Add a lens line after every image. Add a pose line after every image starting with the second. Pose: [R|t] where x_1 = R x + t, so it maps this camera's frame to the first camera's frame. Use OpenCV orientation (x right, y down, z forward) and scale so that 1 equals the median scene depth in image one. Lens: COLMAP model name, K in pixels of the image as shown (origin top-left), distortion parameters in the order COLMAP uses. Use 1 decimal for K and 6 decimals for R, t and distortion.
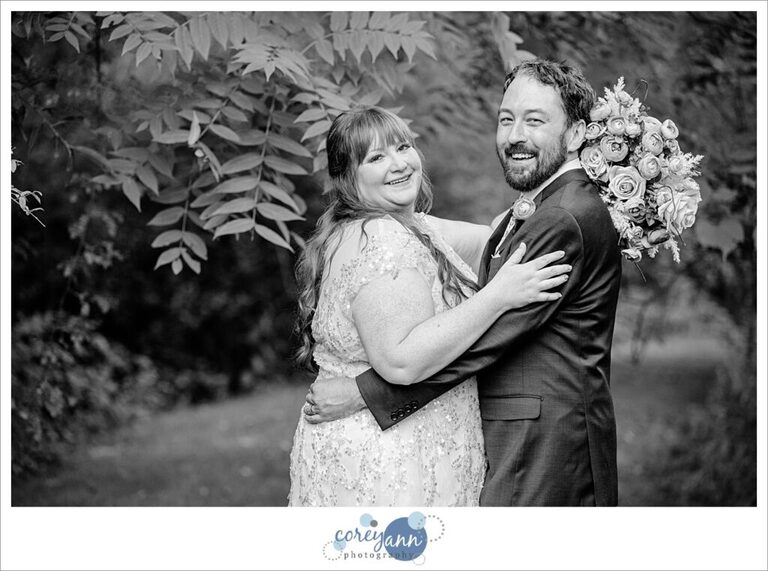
lens RADIAL K [[3062.6, 0, 384.0], [0, 3062.6, 285.5], [0, 0, 1]] dist [1.961129, -0.041755]
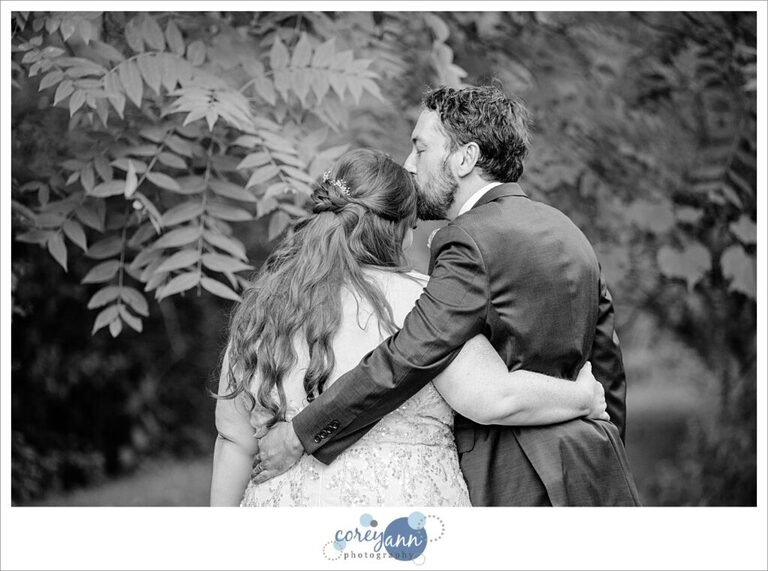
lens RADIAL K [[4172.2, 0, 384.0], [0, 4172.2, 285.5], [0, 0, 1]] dist [3.673868, 2.574670]
pose [[0.998578, -0.038098, 0.037283, -0.033008], [0.038529, 0.999198, -0.010911, -0.000993], [-0.036837, 0.012332, 0.999245, -0.282215]]
